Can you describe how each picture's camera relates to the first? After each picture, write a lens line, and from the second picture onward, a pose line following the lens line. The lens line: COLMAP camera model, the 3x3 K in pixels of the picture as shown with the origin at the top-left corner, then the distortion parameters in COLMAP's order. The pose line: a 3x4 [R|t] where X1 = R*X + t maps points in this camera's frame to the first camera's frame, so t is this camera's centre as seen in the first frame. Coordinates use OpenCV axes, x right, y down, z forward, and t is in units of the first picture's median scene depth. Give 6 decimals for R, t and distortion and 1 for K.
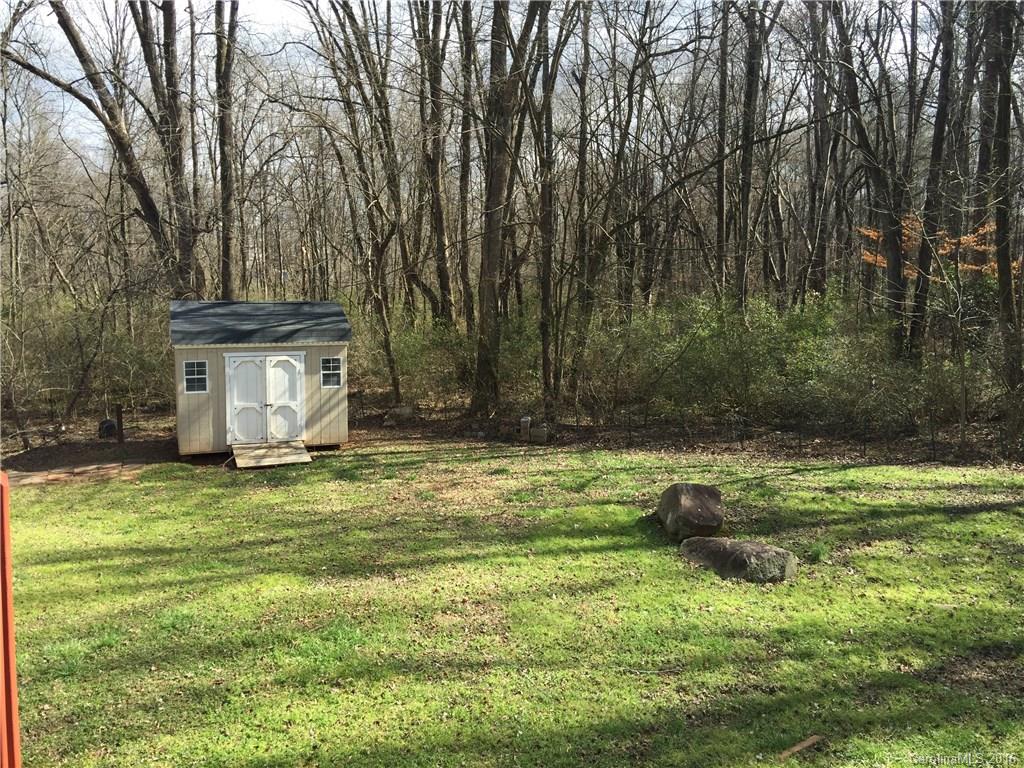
lens RADIAL K [[864.9, 0, 510.0], [0, 864.9, 381.3], [0, 0, 1]] dist [0.090943, -0.147289]
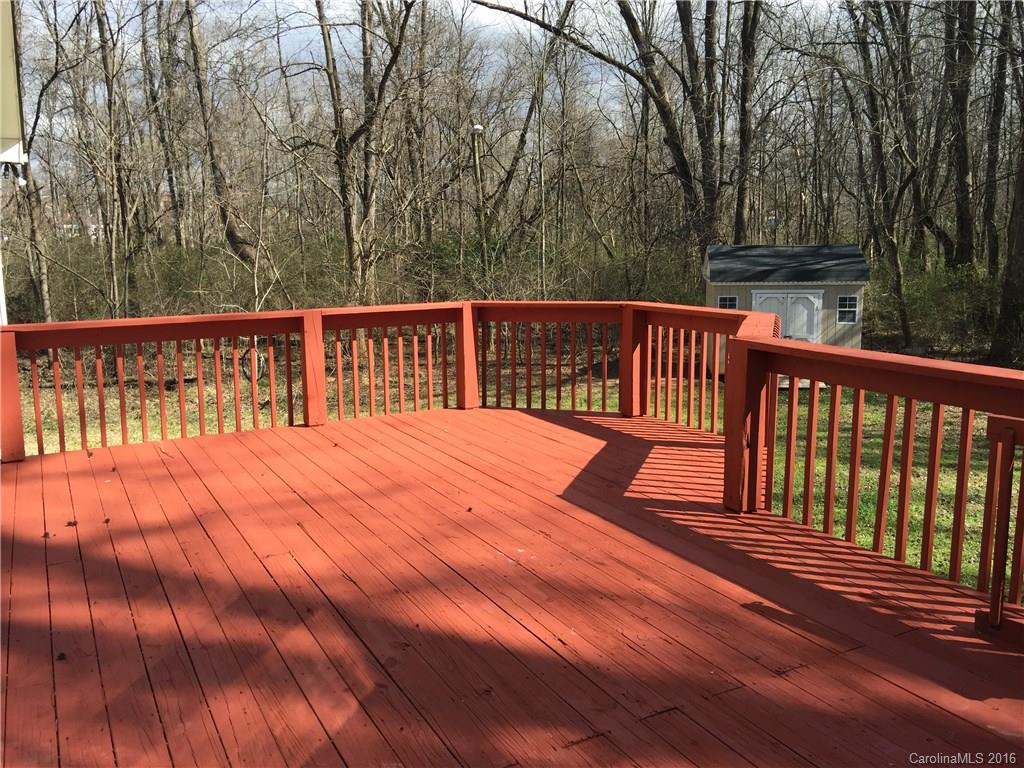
lens RADIAL K [[864.9, 0, 510.0], [0, 864.9, 381.3], [0, 0, 1]] dist [0.090943, -0.147289]
pose [[0.858545, 0.067276, -0.508305, -0.007269], [-0.039510, 0.997088, 0.065233, 0.023304], [0.511213, -0.035923, 0.858703, -0.145717]]
